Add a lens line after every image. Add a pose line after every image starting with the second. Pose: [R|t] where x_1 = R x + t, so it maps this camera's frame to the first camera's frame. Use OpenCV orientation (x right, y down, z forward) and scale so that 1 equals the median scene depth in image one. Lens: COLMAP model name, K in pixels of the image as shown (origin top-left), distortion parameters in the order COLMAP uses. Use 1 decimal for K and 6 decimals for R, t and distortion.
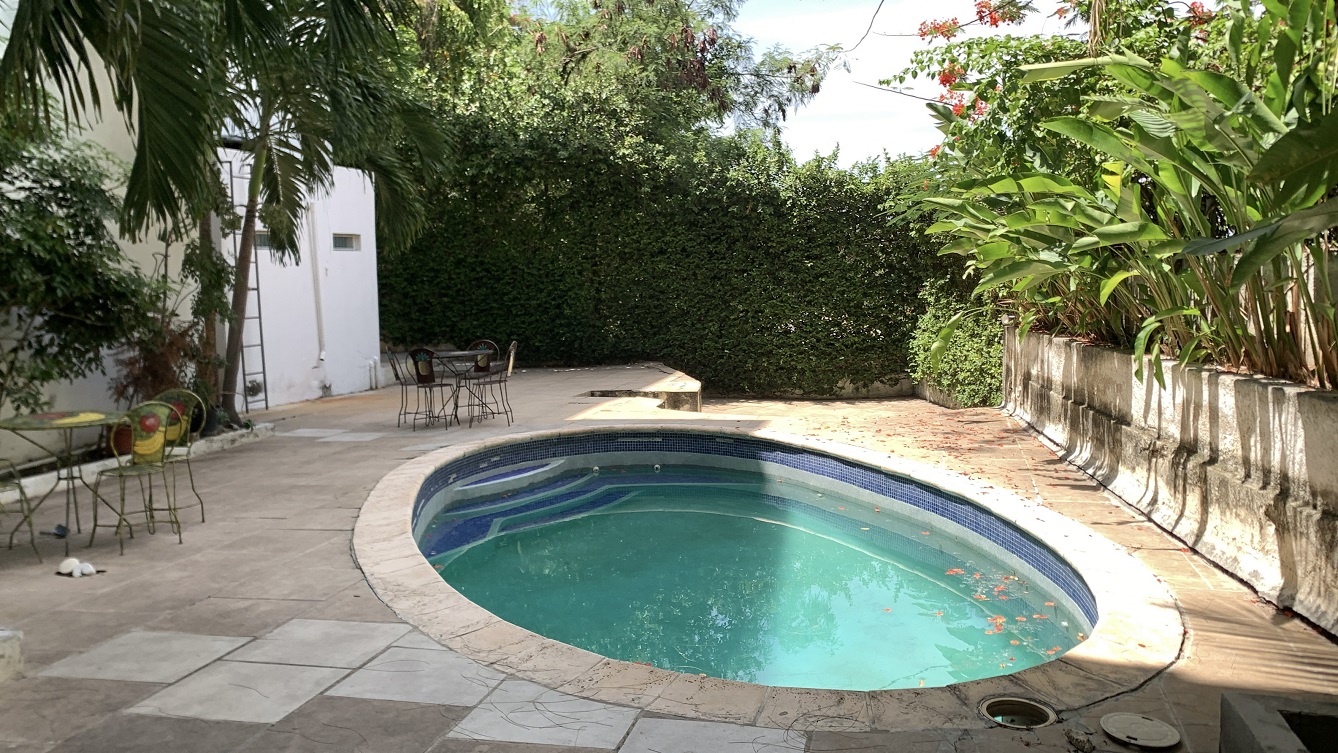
lens RADIAL K [[1179.7, 0, 665.5], [0, 1179.7, 369.6], [0, 0, 1]] dist [0.080490, -0.144568]
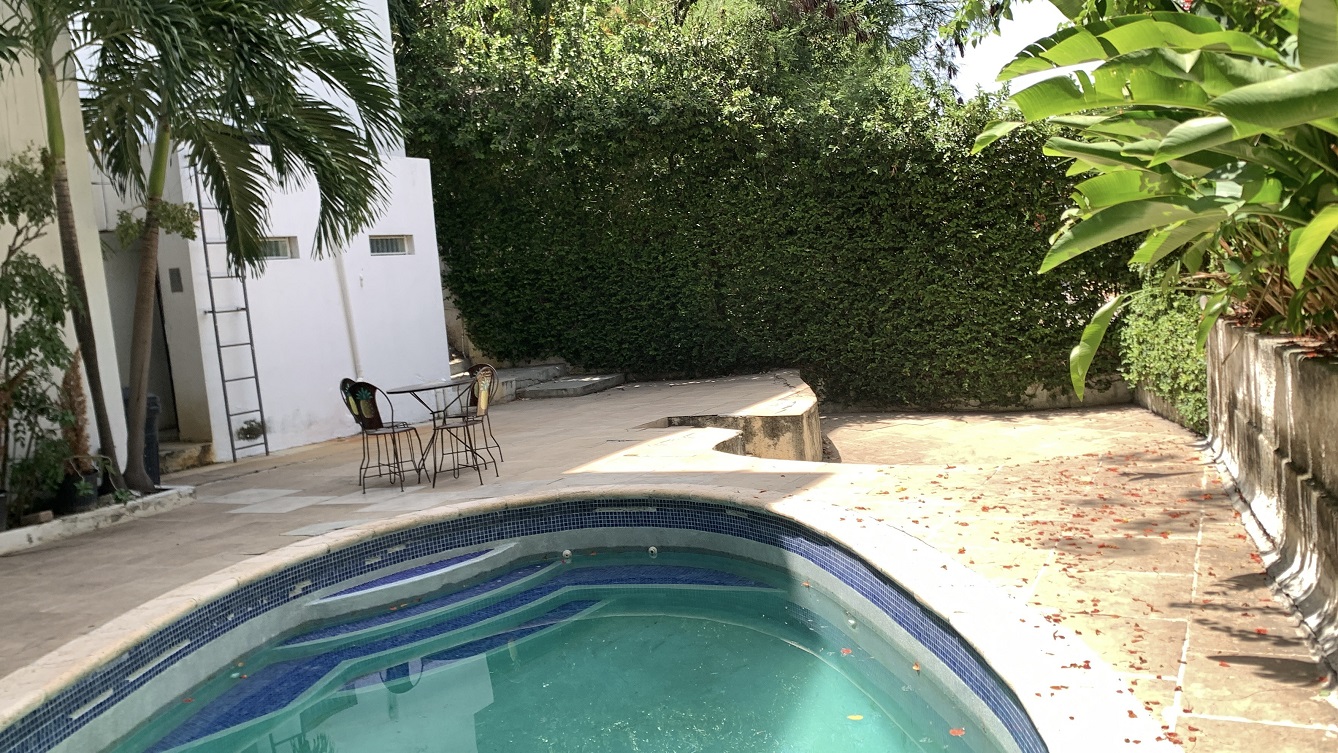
lens RADIAL K [[1179.7, 0, 677.2], [0, 1179.7, 358.0], [0, 0, 1]] dist [0.080490, -0.144568]
pose [[0.974374, -0.041746, -0.221024, 0.098091], [0.041593, 0.999120, -0.005349, -0.014012], [0.221053, -0.003981, 0.975254, 0.211068]]
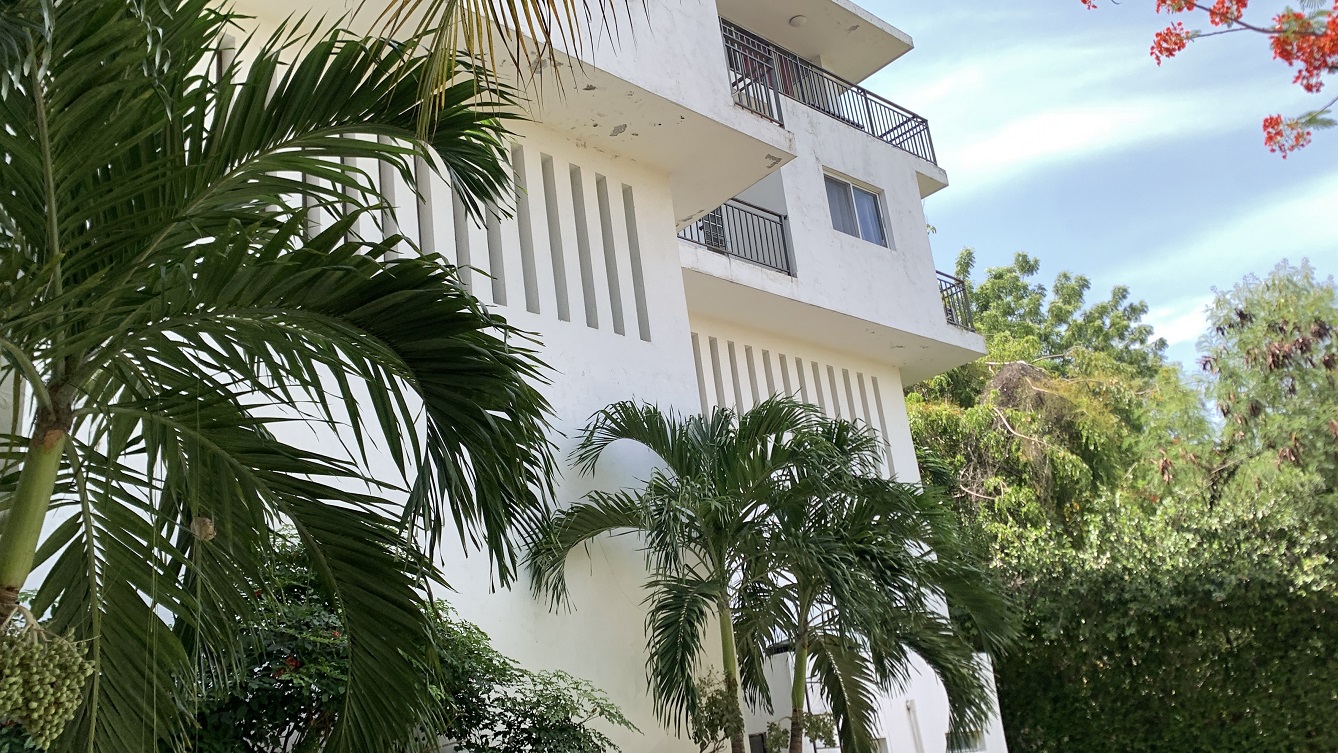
lens RADIAL K [[1179.7, 0, 671.7], [0, 1179.7, 388.6], [0, 0, 1]] dist [0.080490, -0.144568]
pose [[0.819892, -0.256239, -0.511975, 0.055055], [0.045139, 0.920399, -0.388365, -0.016623], [0.570735, 0.295308, 0.766195, 0.138660]]
